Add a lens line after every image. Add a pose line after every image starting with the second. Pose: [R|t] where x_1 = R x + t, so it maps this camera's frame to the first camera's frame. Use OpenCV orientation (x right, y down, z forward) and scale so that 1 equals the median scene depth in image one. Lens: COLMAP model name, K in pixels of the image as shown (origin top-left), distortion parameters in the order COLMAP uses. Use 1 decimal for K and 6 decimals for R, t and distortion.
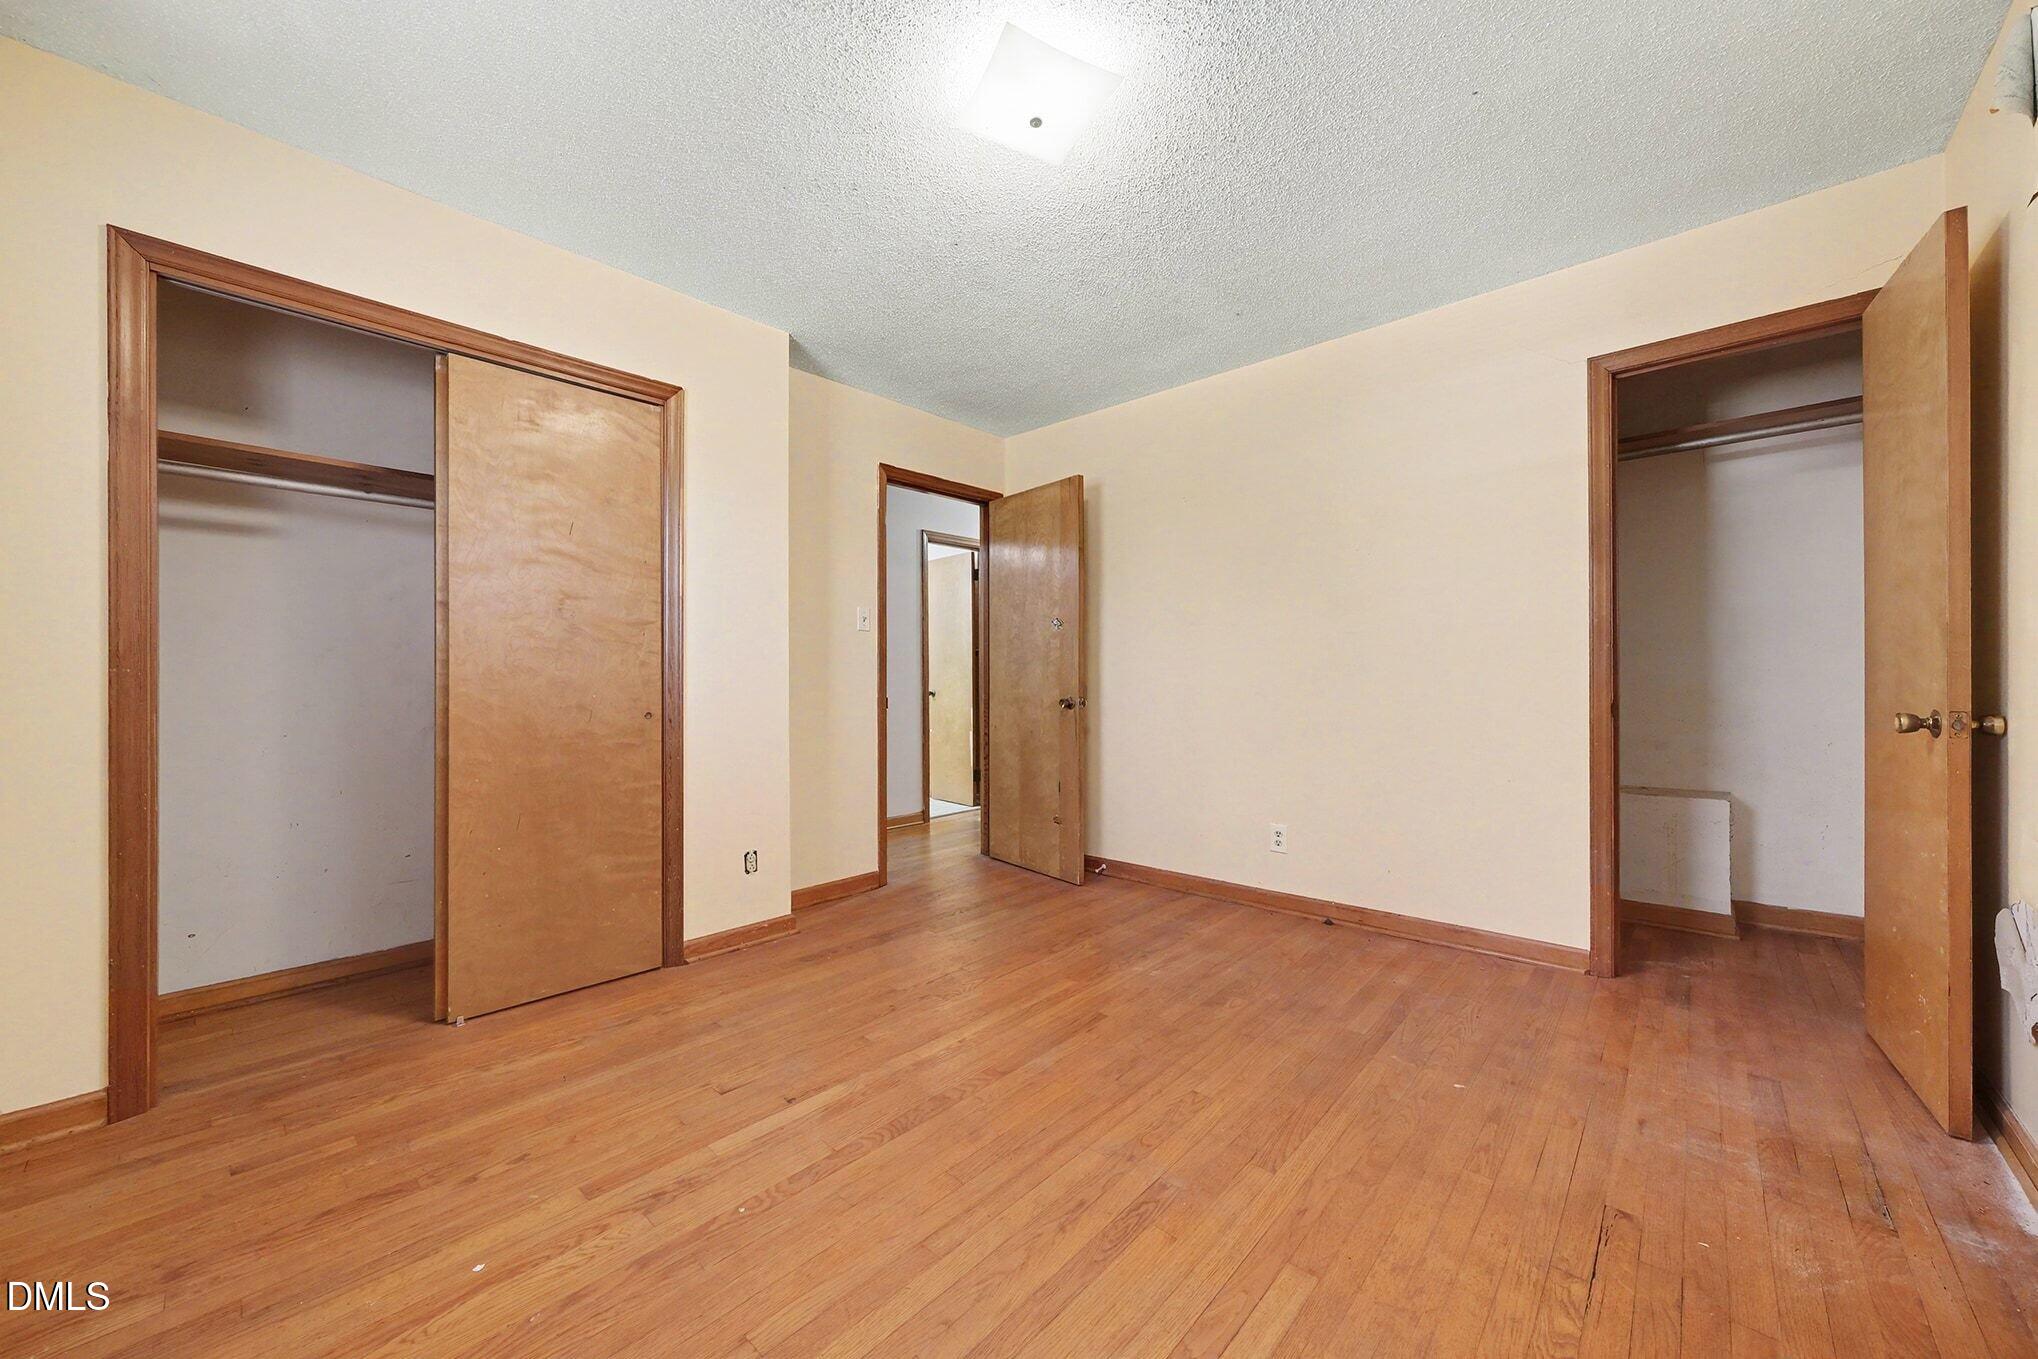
lens RADIAL K [[752.2, 0, 1019.0], [0, 752.2, 679.5], [0, 0, 1]] dist [0.000097, -0.000010]
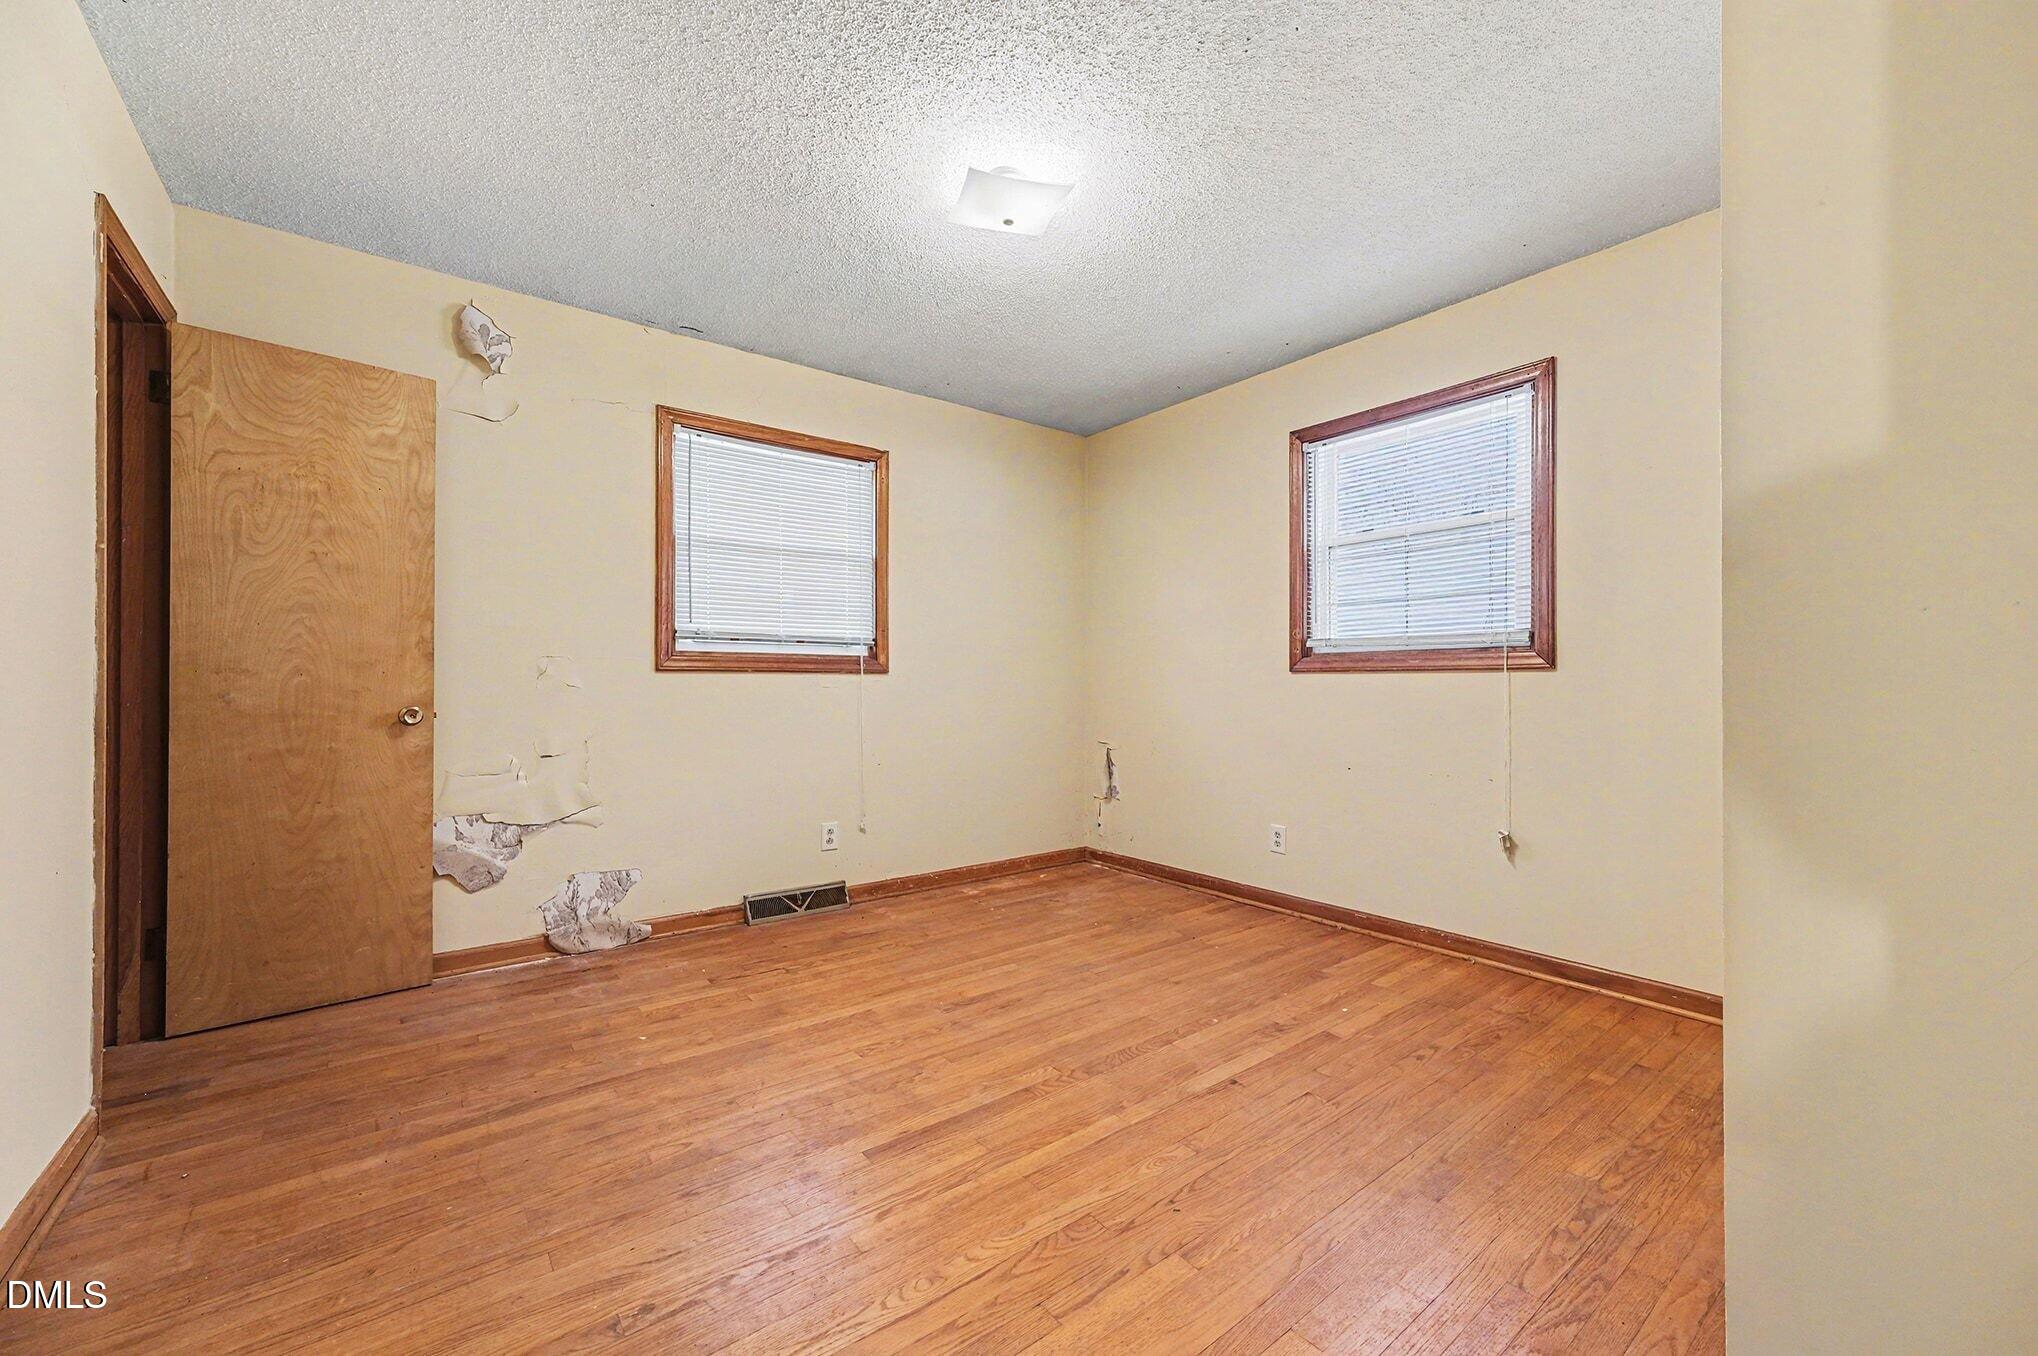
lens RADIAL K [[799.6, 0, 1019.0], [0, 799.6, 678.0], [0, 0, 1]] dist [-0.000226, -0.000018]
pose [[-0.985461, 0.005589, 0.169809, -0.220508], [0.003318, 0.999901, -0.013656, 0.008444], [-0.169869, -0.012894, -0.985382, 2.393596]]
